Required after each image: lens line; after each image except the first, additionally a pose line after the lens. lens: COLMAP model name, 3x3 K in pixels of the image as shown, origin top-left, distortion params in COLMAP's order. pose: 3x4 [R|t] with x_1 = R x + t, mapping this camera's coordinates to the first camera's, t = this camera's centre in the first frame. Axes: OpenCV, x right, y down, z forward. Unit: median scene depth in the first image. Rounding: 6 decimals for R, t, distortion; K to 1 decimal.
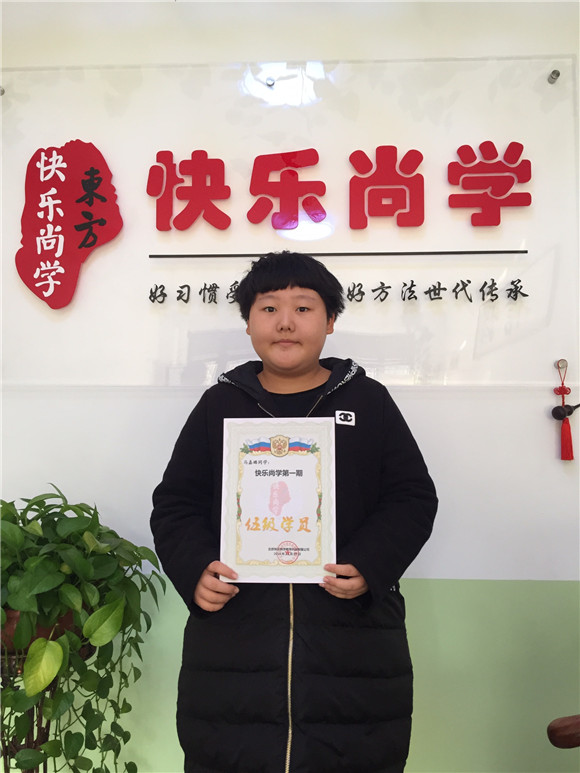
lens RADIAL K [[700.3, 0, 290.2], [0, 700.3, 386.7], [0, 0, 1]] dist [0.083102, -0.150083]
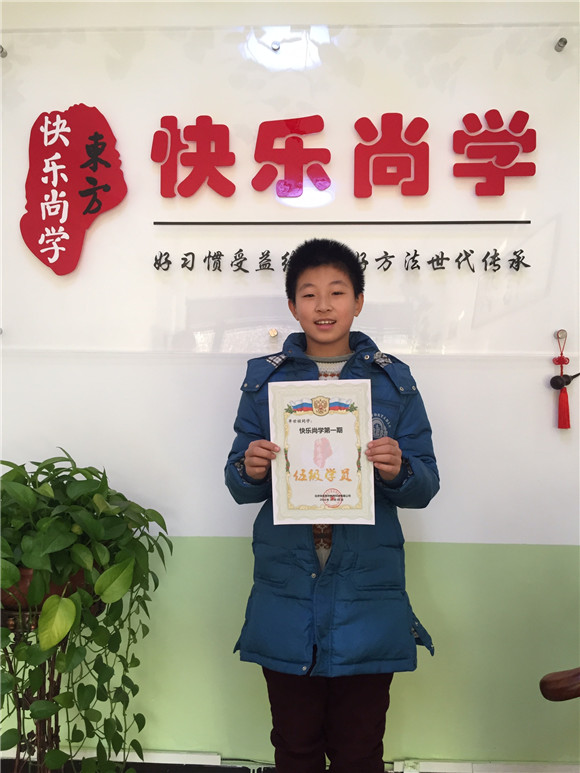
lens RADIAL K [[700.3, 0, 290.0], [0, 700.3, 391.4], [0, 0, 1]] dist [0.083102, -0.150083]
pose [[0.999948, 0.007719, 0.006695, -0.011365], [-0.008053, 0.998650, 0.051311, 0.000870], [-0.006290, -0.051362, 0.998660, -0.015497]]
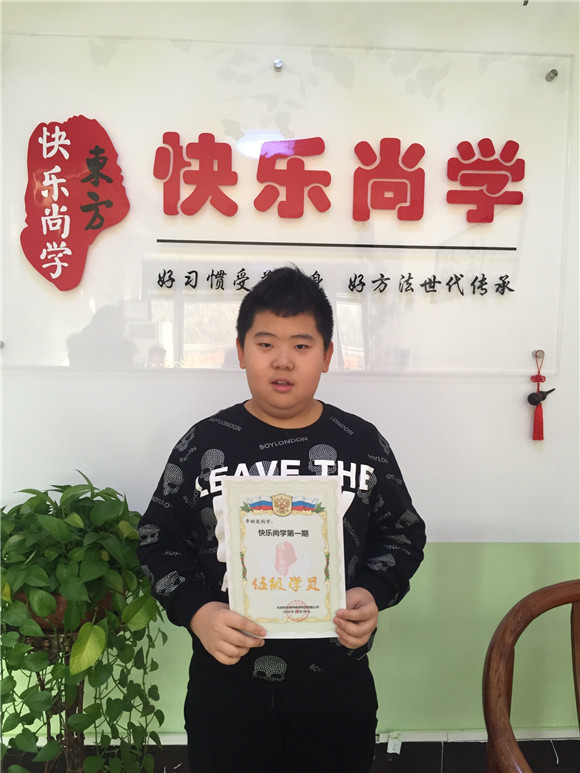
lens RADIAL K [[700.3, 0, 293.5], [0, 700.3, 393.9], [0, 0, 1]] dist [0.083102, -0.150083]
pose [[0.994812, 0.007260, 0.101470, -0.106611], [-0.022472, 0.988493, 0.149587, -0.124123], [-0.099217, -0.151092, 0.983528, -0.054536]]
